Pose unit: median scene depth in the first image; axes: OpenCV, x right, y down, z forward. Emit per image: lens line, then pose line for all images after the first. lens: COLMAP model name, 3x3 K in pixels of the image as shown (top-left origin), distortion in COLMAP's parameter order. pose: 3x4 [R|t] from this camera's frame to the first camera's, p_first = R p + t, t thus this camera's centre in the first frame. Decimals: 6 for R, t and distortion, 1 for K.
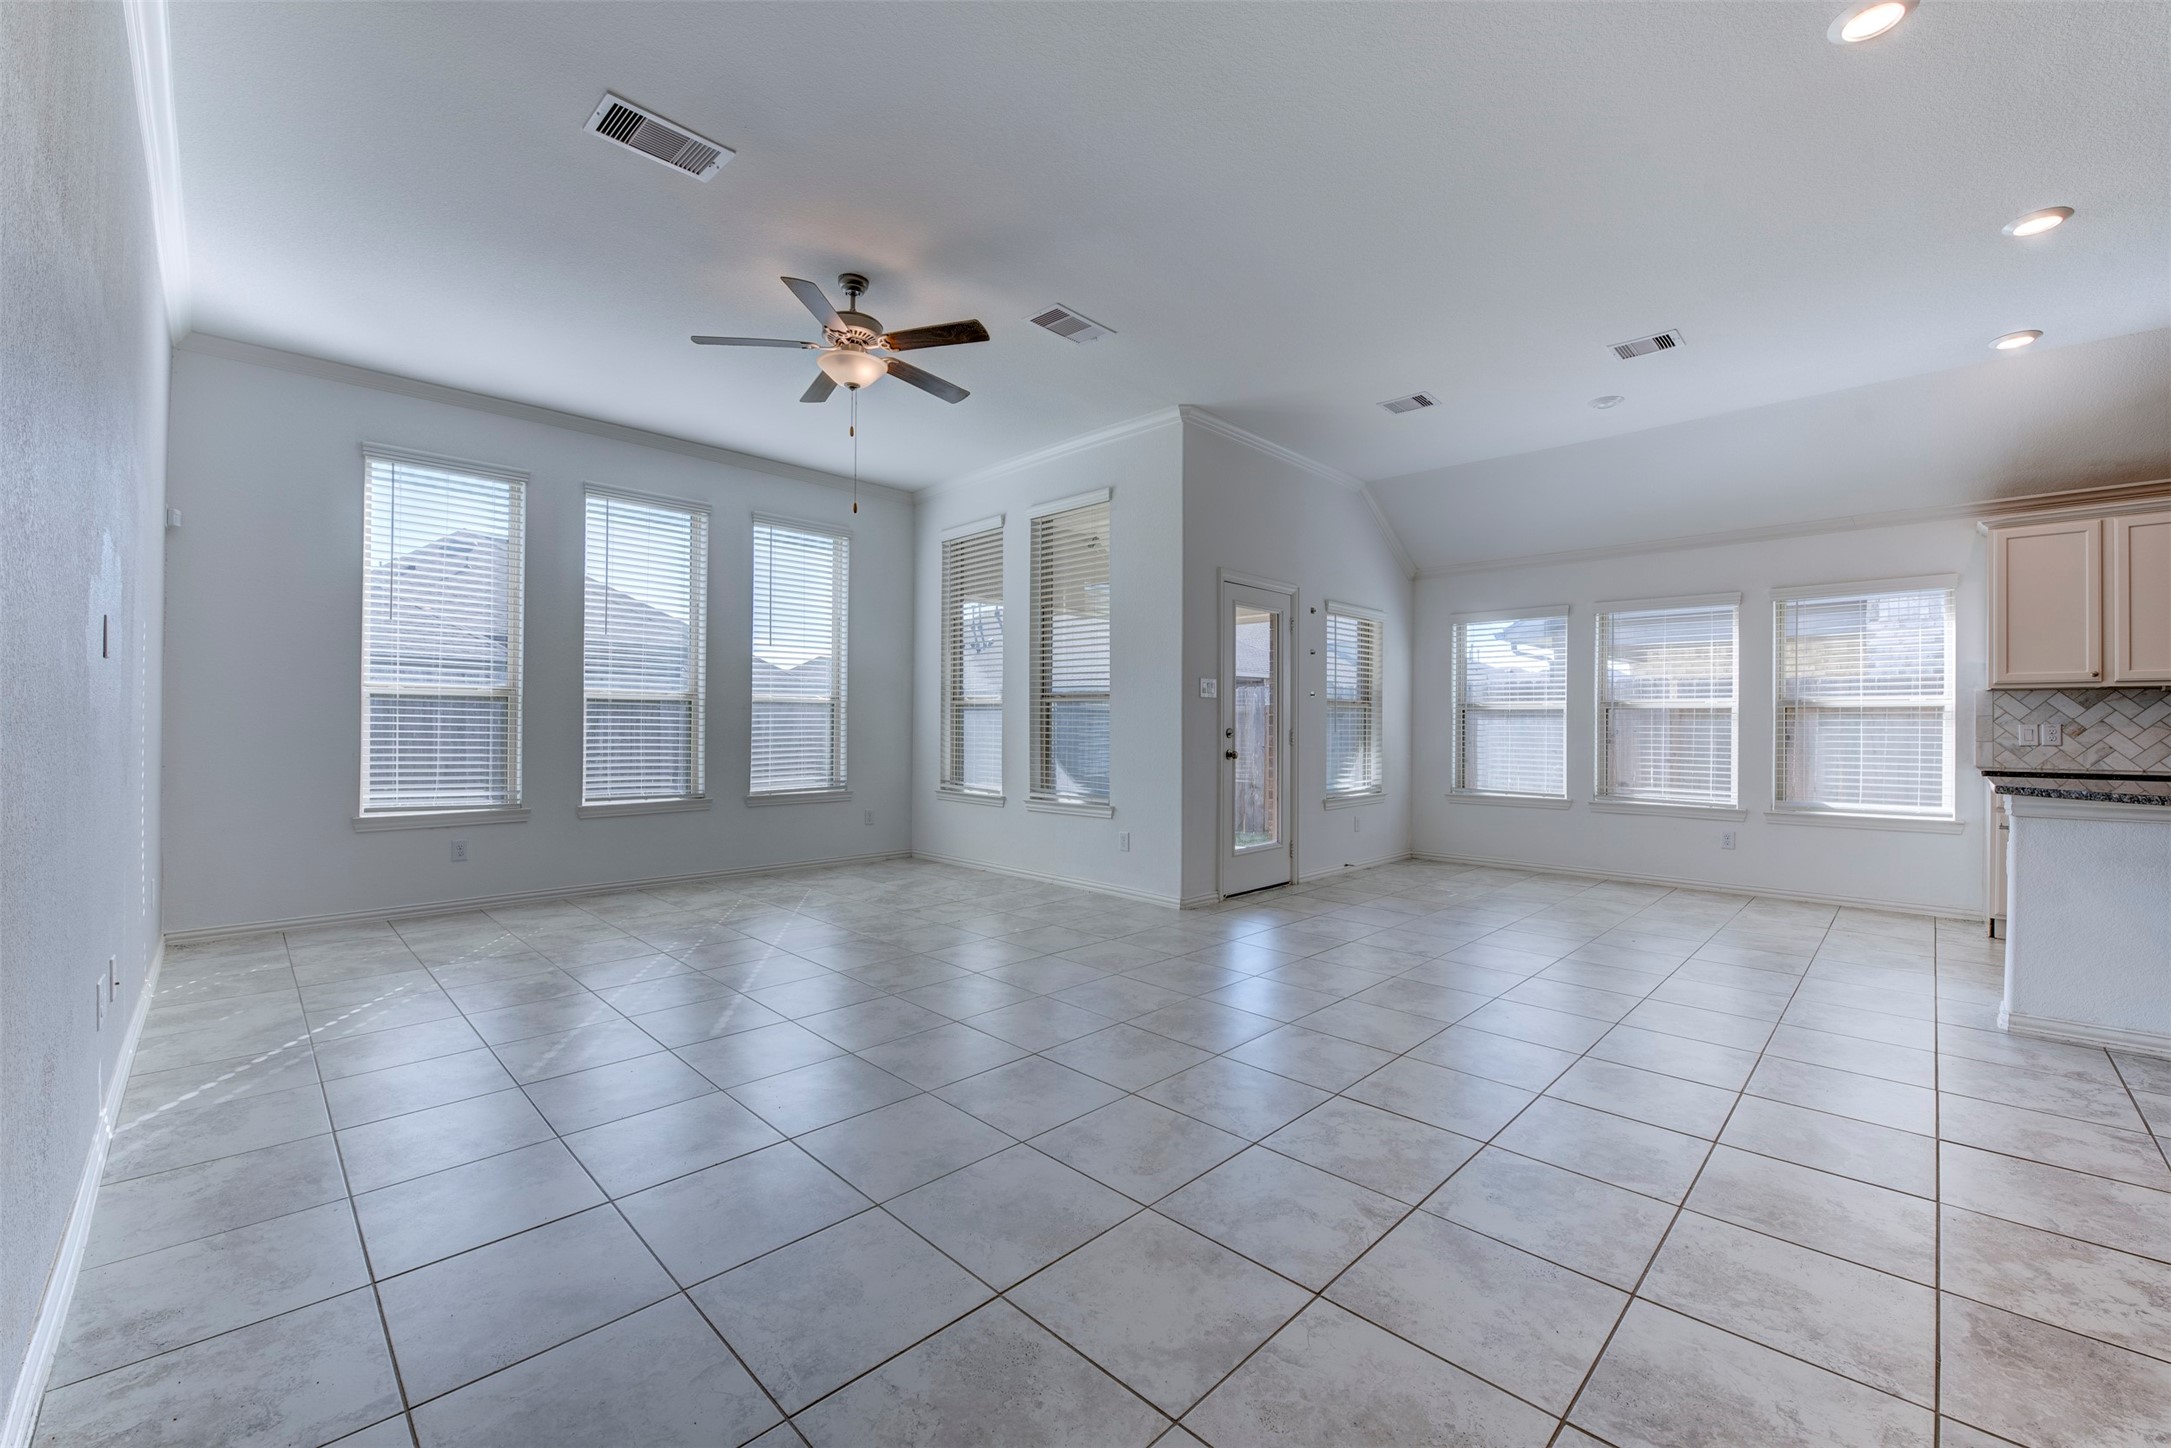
lens RADIAL K [[865.0, 0, 1085.5], [0, 865.0, 724.0], [0, 0, 1]] dist [-0.017293, -0.000733]
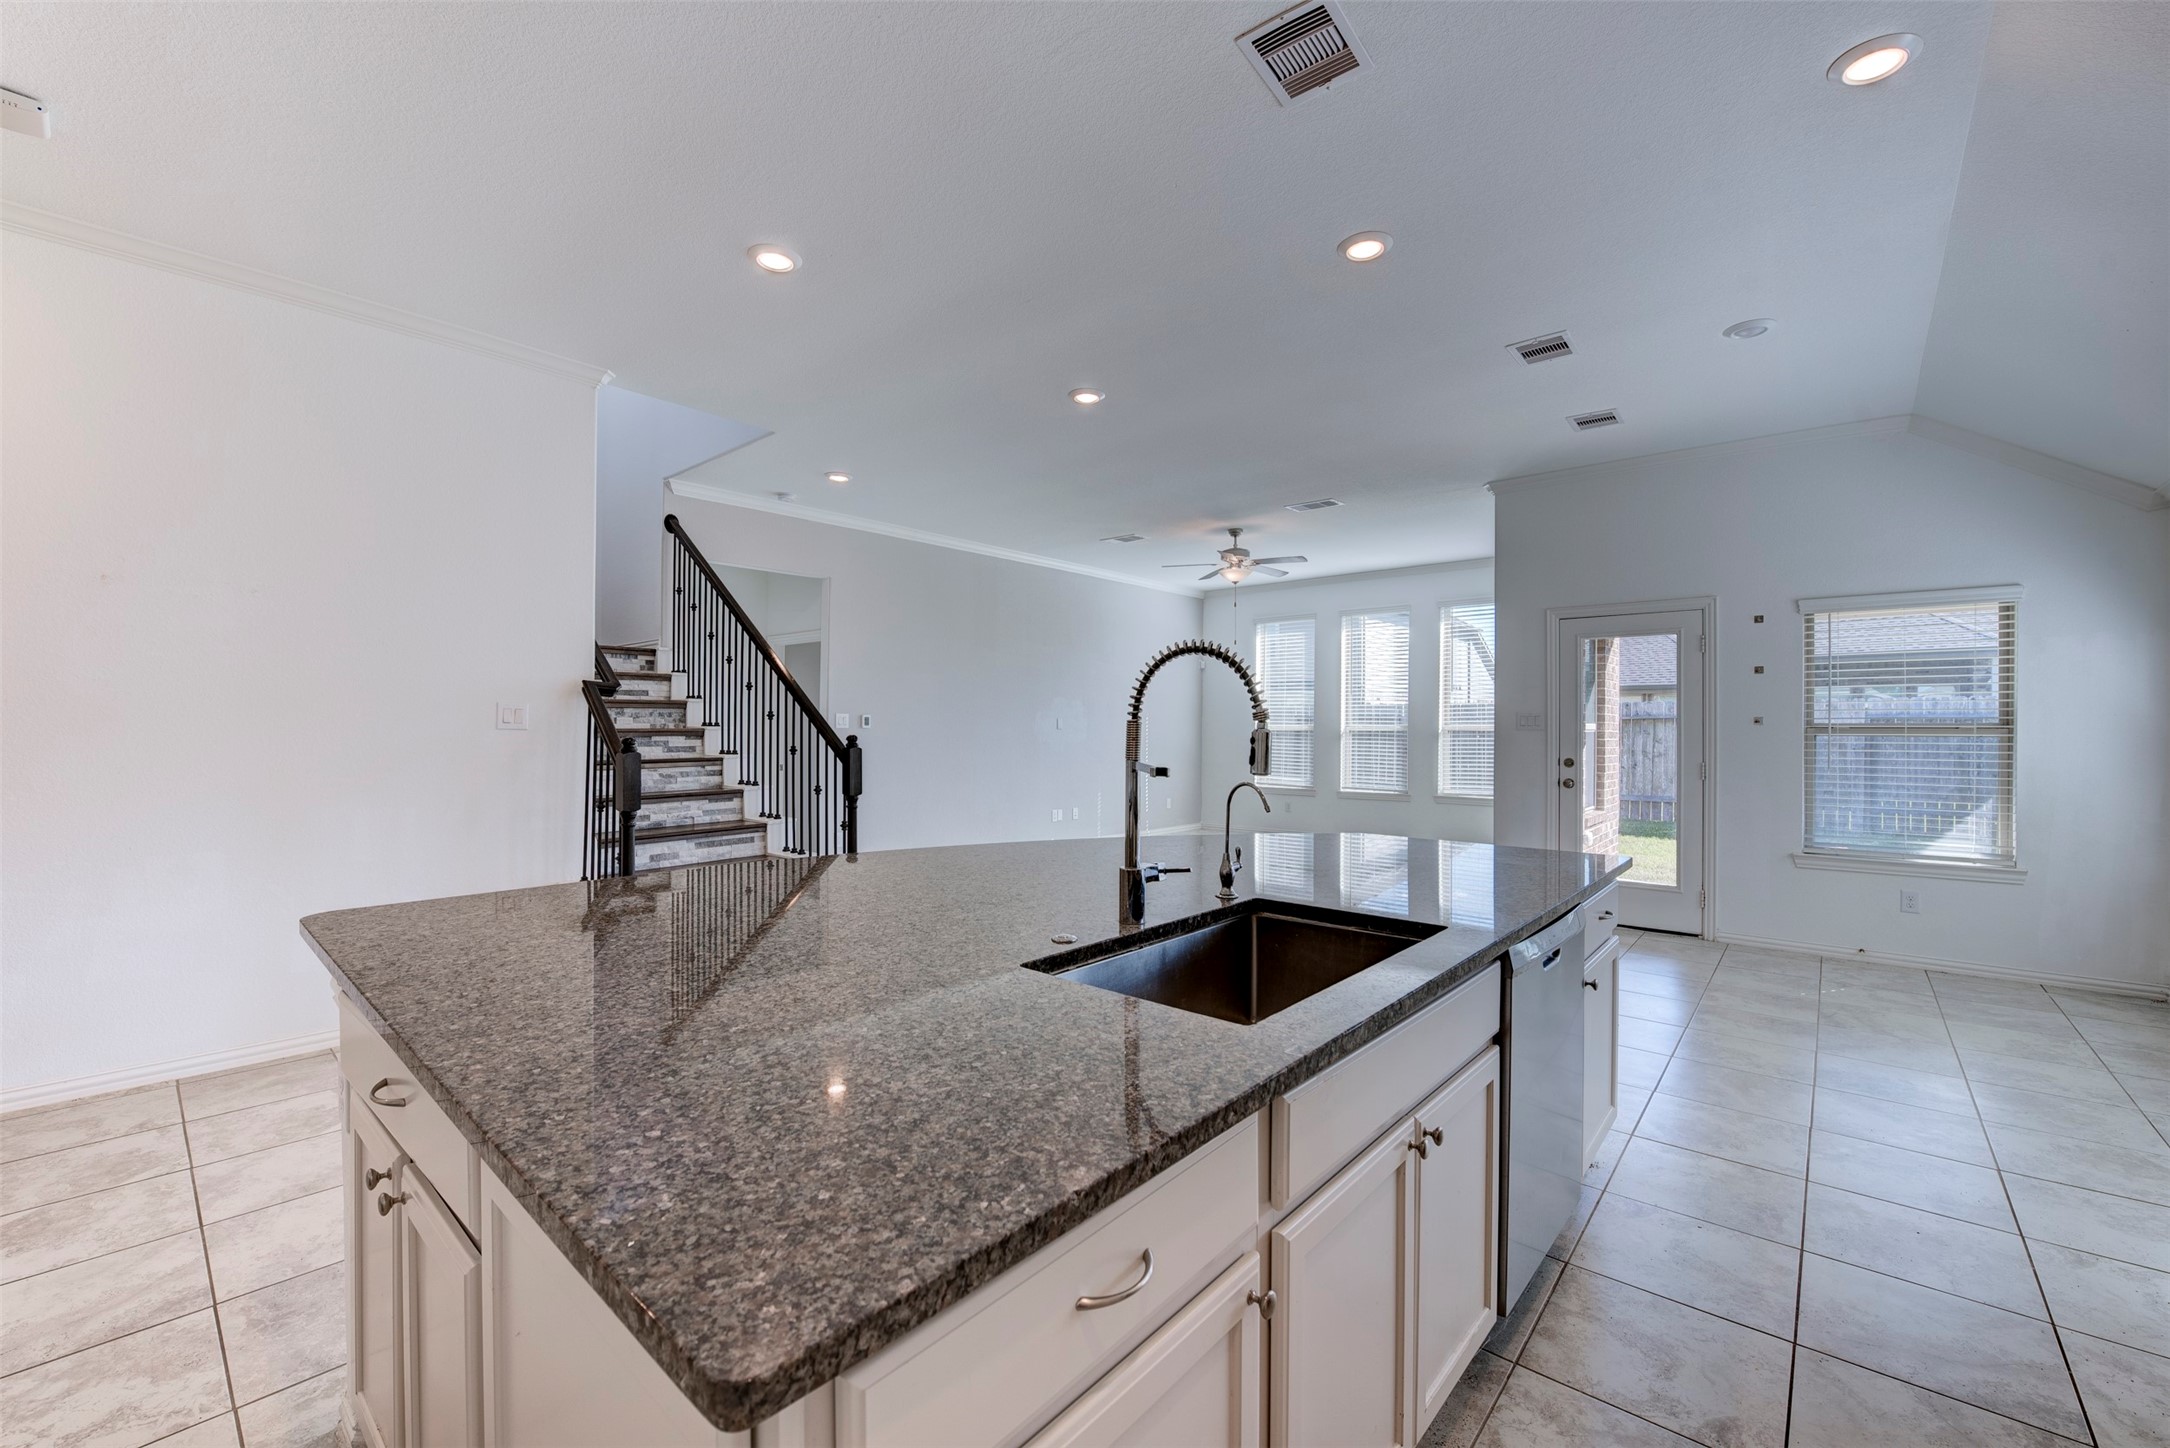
lens RADIAL K [[864.6, 0, 1085.0], [0, 864.6, 724.0], [0, 0, 1]] dist [-0.017293, -0.000733]
pose [[0.066143, -0.009813, -0.997762, 1.167161], [-0.000534, 0.999951, -0.009870, -0.025751], [0.997810, 0.001185, 0.066134, 0.342805]]
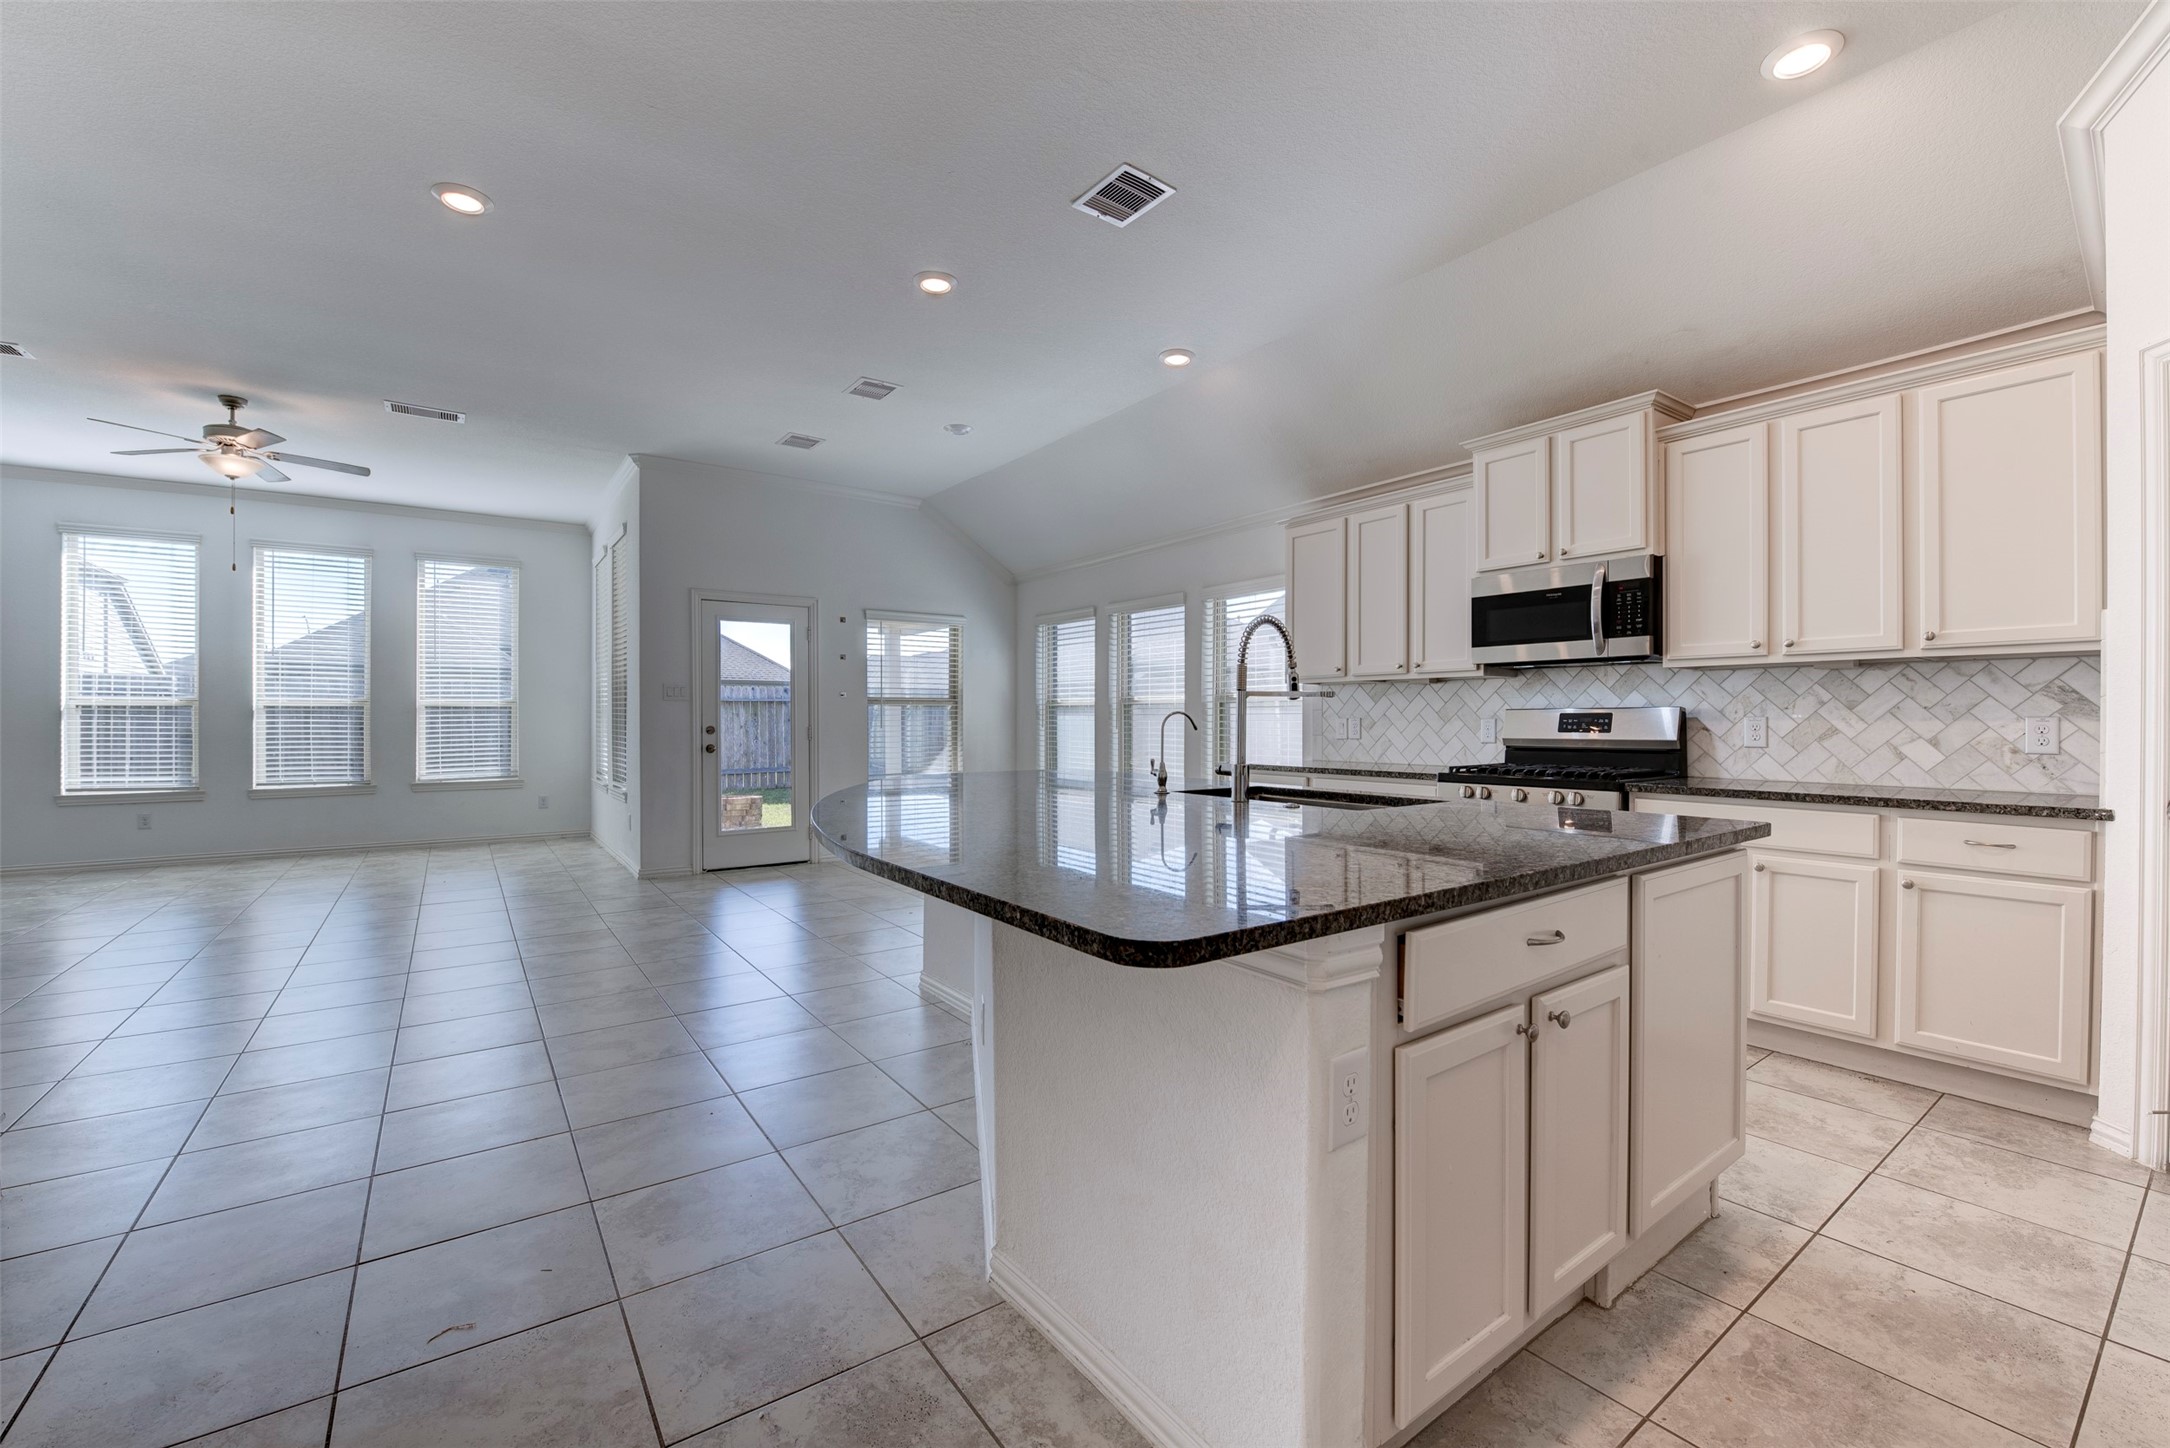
lens RADIAL K [[887.1, 0, 1080.5], [0, 887.1, 723.2], [0, 0, 1]] dist [-0.010197, -0.004254]
pose [[0.986419, -0.006956, -0.164098, 0.852433], [0.008178, 0.999944, 0.006774, -0.002710], [0.164042, -0.008024, 0.986421, -0.096092]]
